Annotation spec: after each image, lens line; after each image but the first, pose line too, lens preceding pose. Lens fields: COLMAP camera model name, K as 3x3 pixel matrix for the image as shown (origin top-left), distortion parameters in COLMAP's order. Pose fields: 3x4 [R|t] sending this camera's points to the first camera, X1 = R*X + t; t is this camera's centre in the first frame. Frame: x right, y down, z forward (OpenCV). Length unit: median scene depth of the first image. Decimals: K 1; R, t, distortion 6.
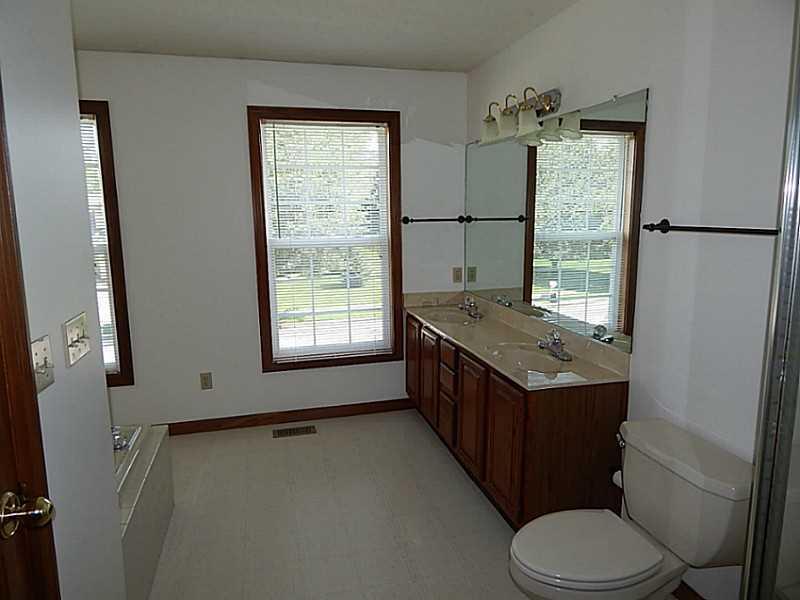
lens RADIAL K [[539.1, 0, 400.0], [0, 539.1, 300.0], [0, 0, 1]] dist [0.002069, -0.001291]
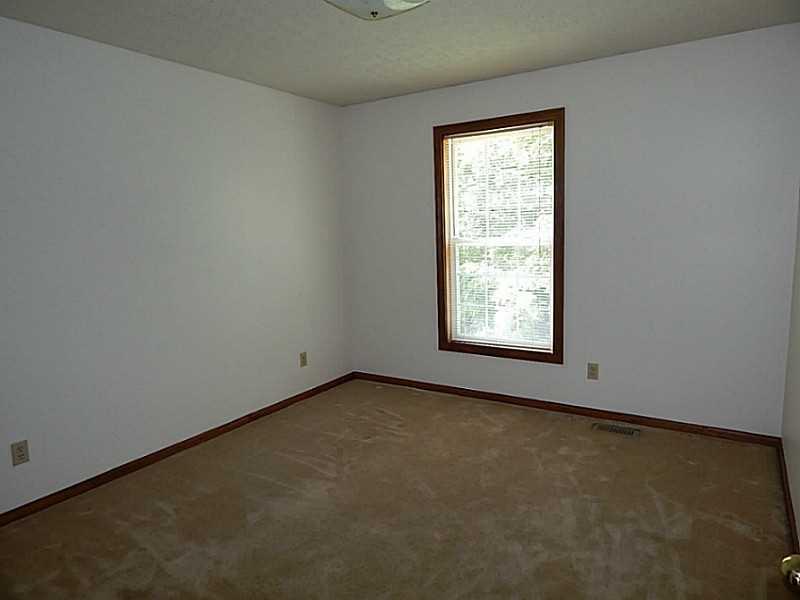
lens RADIAL K [[525.6, 0, 400.0], [0, 525.6, 300.0], [0, 0, 1]] dist [-0.002013, -0.002522]
pose [[0.666502, 0.099617, -0.738818, 0.514542], [-0.086874, 0.994659, 0.055742, -0.034079], [0.740424, 0.027032, 0.671596, 0.162953]]
